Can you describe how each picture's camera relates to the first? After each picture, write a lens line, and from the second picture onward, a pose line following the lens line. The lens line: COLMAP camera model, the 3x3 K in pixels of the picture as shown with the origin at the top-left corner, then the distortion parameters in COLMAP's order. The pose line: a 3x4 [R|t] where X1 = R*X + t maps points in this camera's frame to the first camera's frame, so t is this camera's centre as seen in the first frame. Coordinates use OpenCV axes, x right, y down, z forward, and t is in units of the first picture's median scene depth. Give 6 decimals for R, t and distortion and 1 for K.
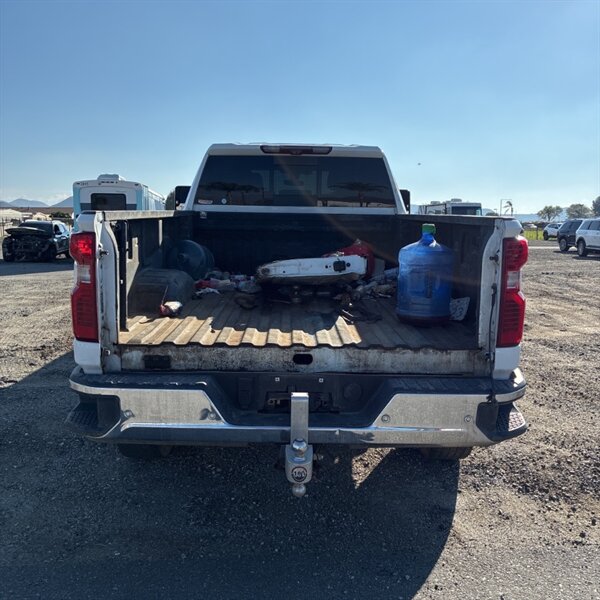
lens RADIAL K [[613.6, 0, 300.0], [0, 613.6, 300.0], [0, 0, 1]] dist [0.015951, -0.008086]
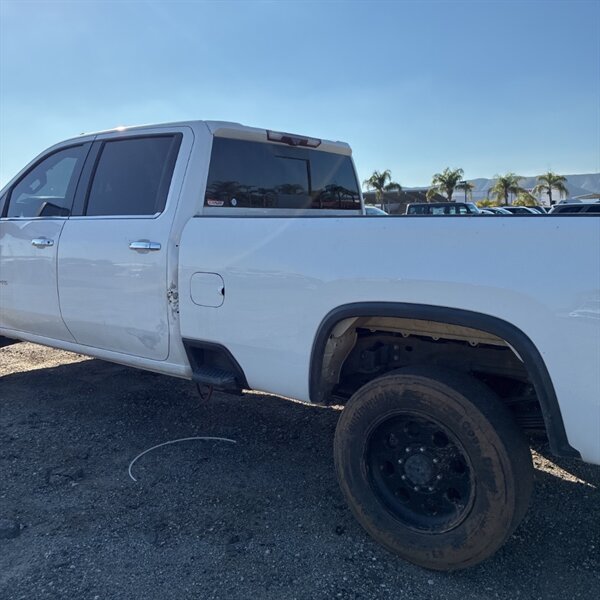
lens RADIAL K [[615.0, 0, 309.5], [0, 615.0, 300.6], [0, 0, 1]] dist [0.008025, 0.004325]
pose [[0.607471, -0.119818, 0.785254, -0.660018], [0.126312, 0.990551, 0.053428, -0.075628], [-0.784235, 0.066731, 0.616865, 0.503335]]
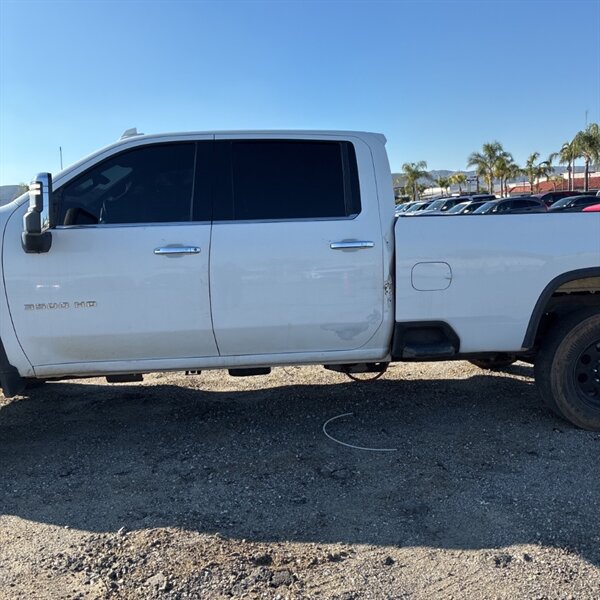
lens RADIAL K [[606.2, 0, 296.9], [0, 606.2, 314.7], [0, 0, 1]] dist [0.007324, -0.005188]
pose [[-0.086469, -0.163622, 0.982726, -0.965649], [0.171086, 0.969328, 0.176445, -0.184647], [-0.981454, 0.183388, -0.055823, 1.211074]]
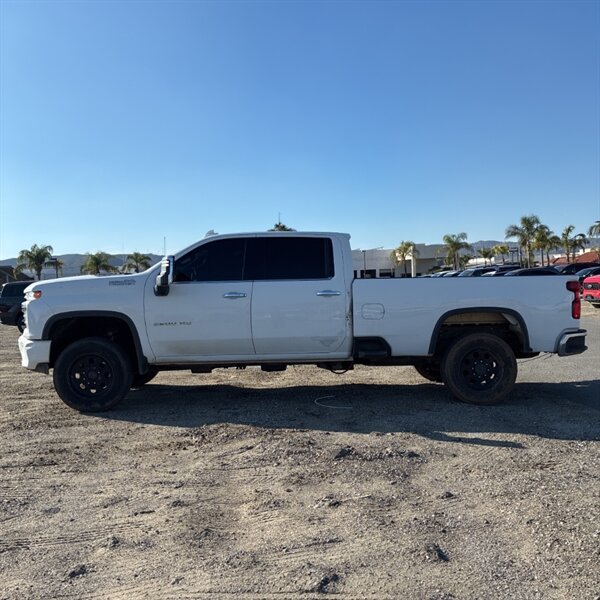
lens RADIAL K [[613.6, 0, 300.0], [0, 613.6, 300.0], [0, 0, 1]] dist [0.015951, -0.008086]
pose [[-0.014549, -0.028515, 0.999487, -1.621744], [0.165074, 0.985809, 0.030527, -0.163157], [-0.986174, 0.165433, -0.009636, 1.165810]]
